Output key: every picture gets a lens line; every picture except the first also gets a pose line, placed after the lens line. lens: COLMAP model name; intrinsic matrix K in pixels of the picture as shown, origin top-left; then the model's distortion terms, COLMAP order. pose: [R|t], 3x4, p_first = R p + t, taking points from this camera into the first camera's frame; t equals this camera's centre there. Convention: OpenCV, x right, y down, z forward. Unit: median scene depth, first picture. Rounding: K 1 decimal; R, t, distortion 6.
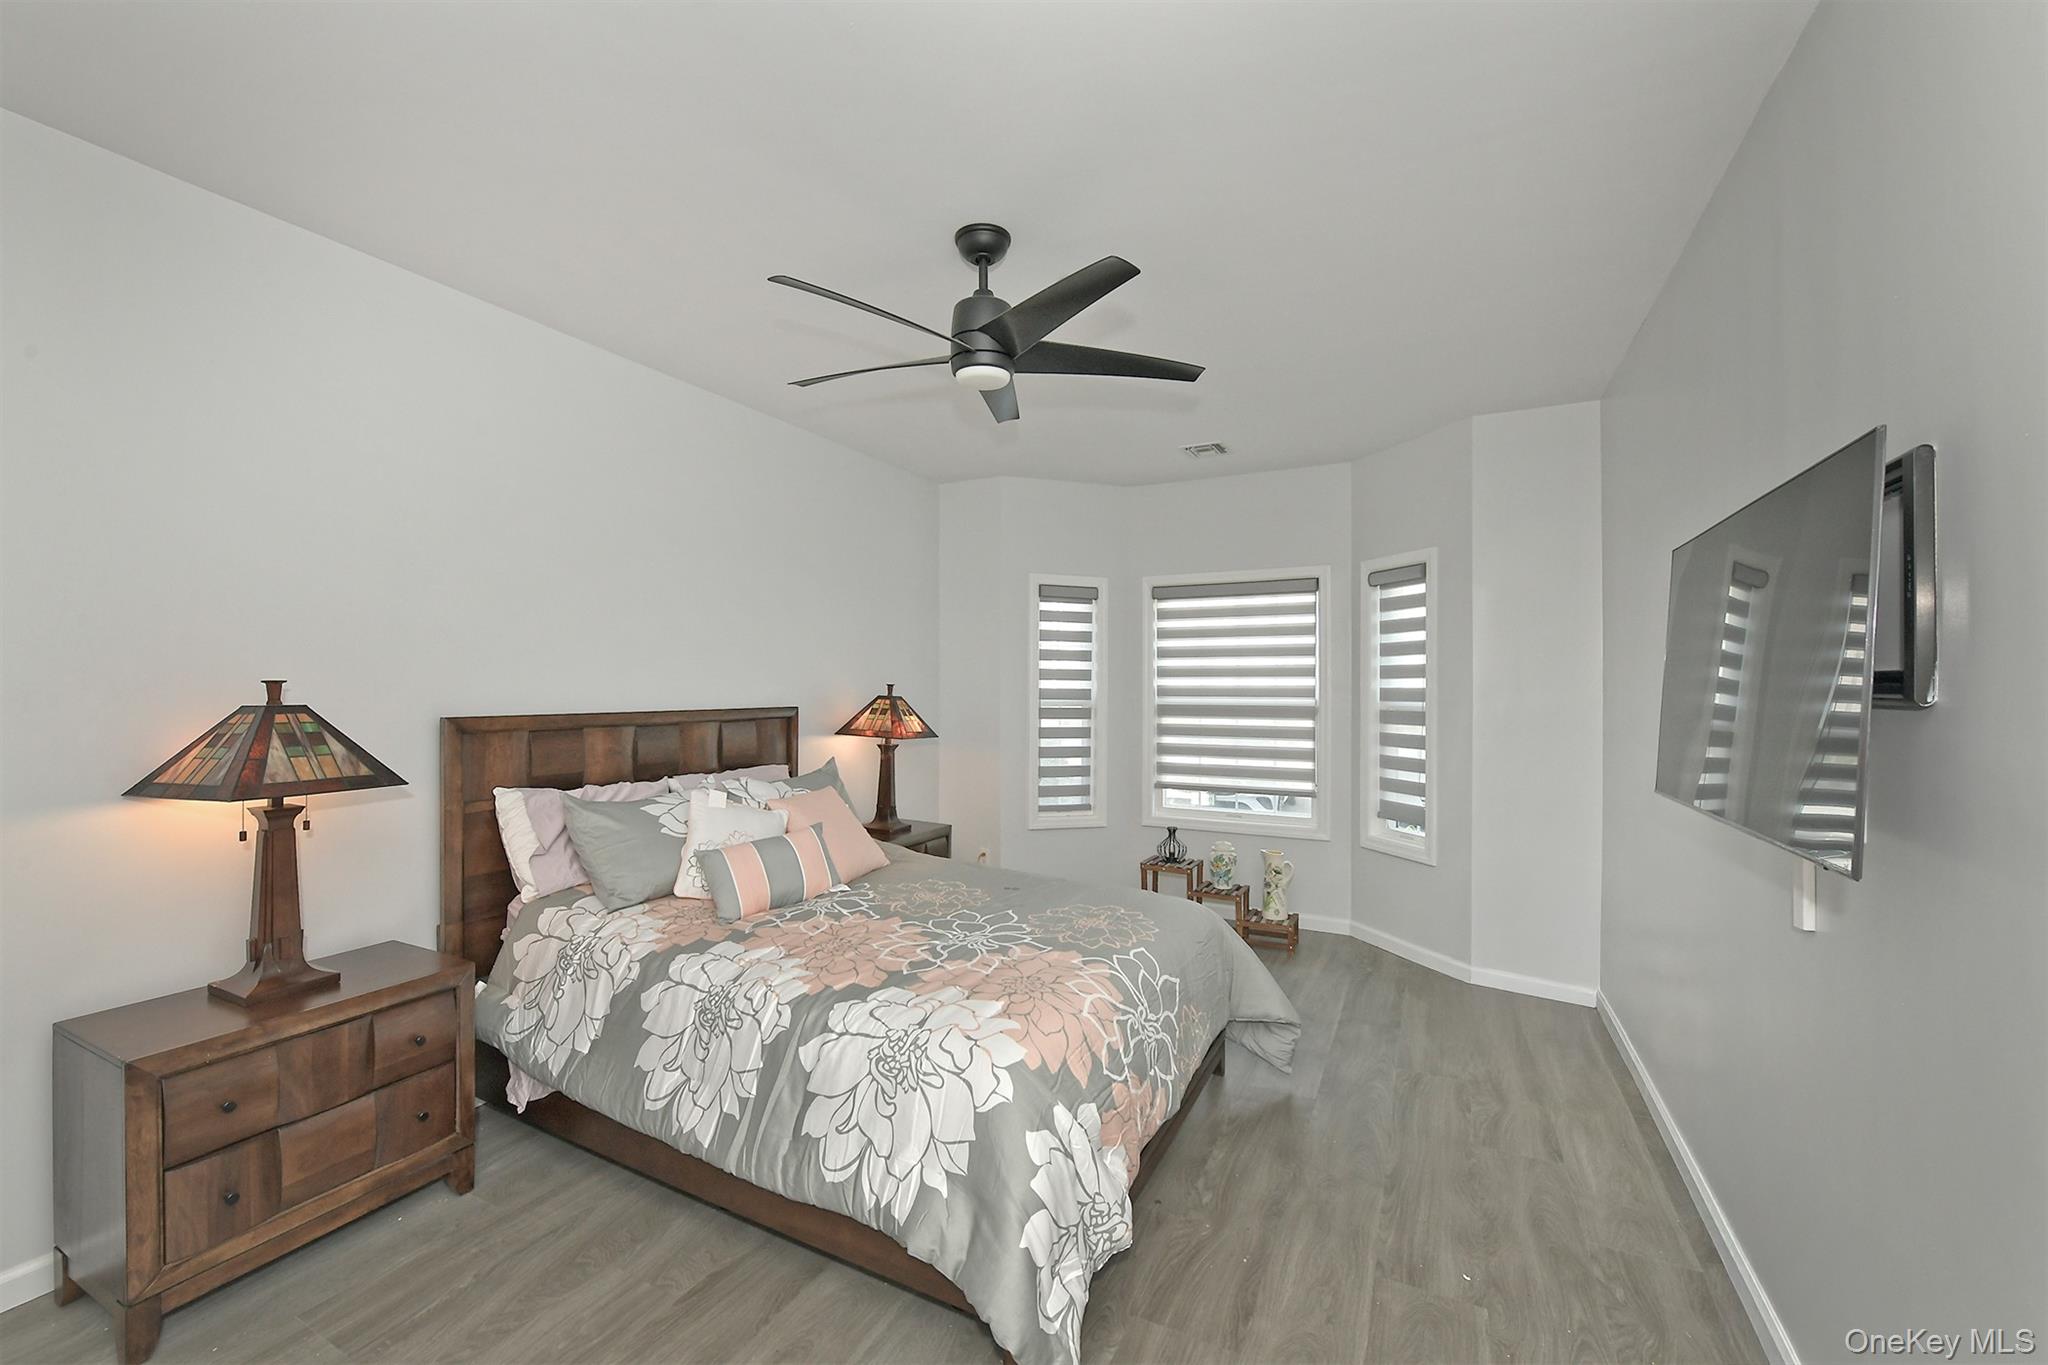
lens RADIAL K [[801.2, 0, 1024.0], [0, 801.2, 682.5], [0, 0, 1]] dist [0.072497, -0.000022]
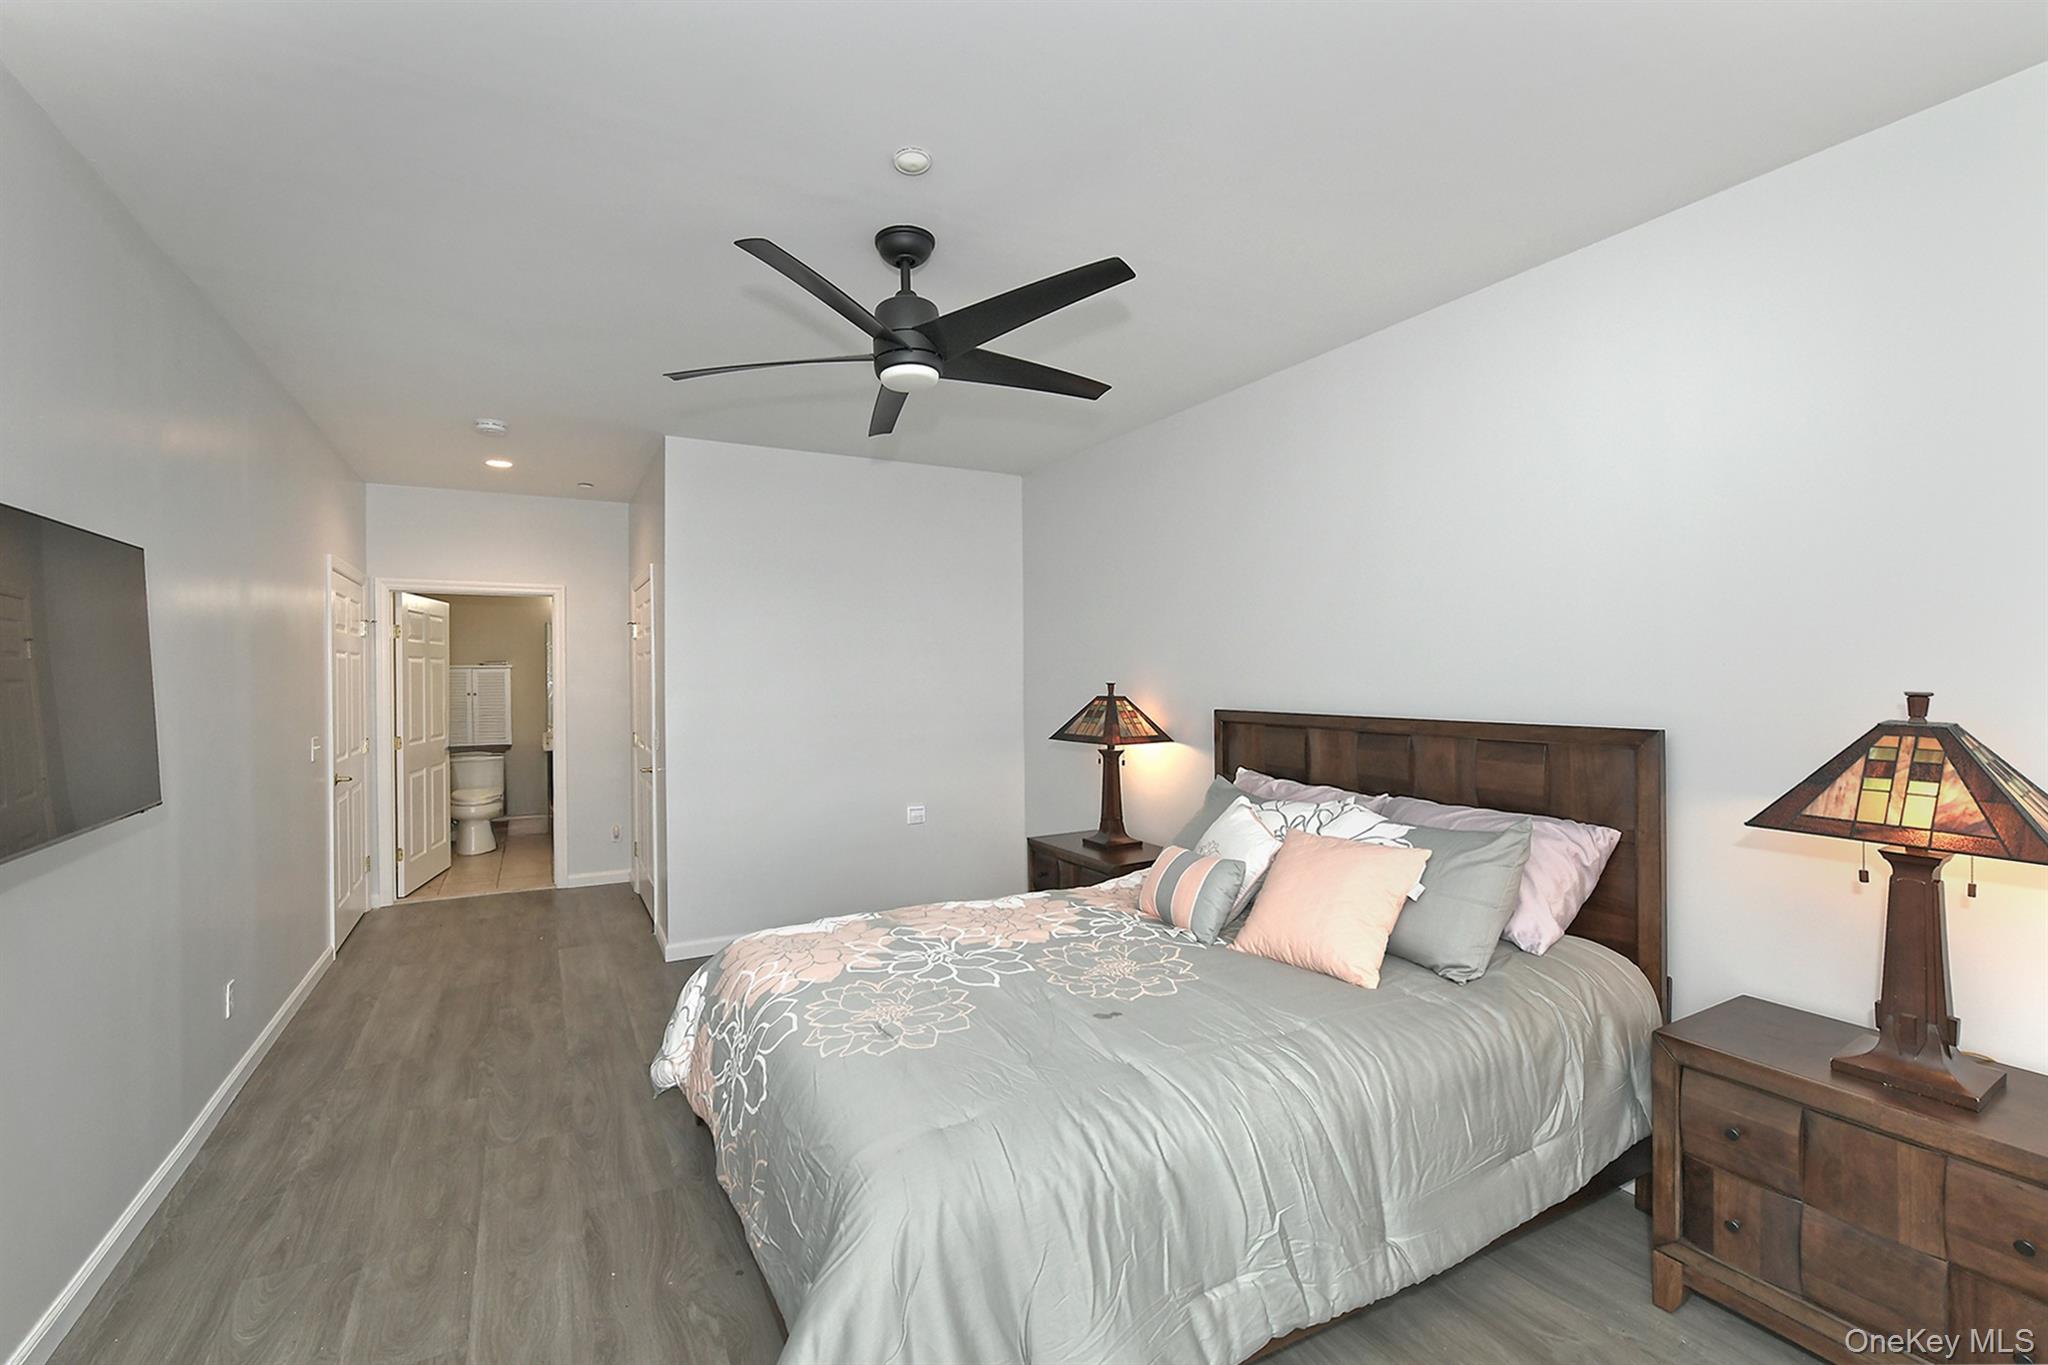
lens RADIAL K [[830.9, 0, 1027.7], [0, 830.9, 711.5], [0, 0, 1]] dist [-0.000839, -0.000007]
pose [[-0.522899, 0.017912, -0.852207, 0.724978], [-0.013590, 0.999477, 0.029346, 0.009527], [0.852287, 0.026926, -0.522382, 1.671580]]
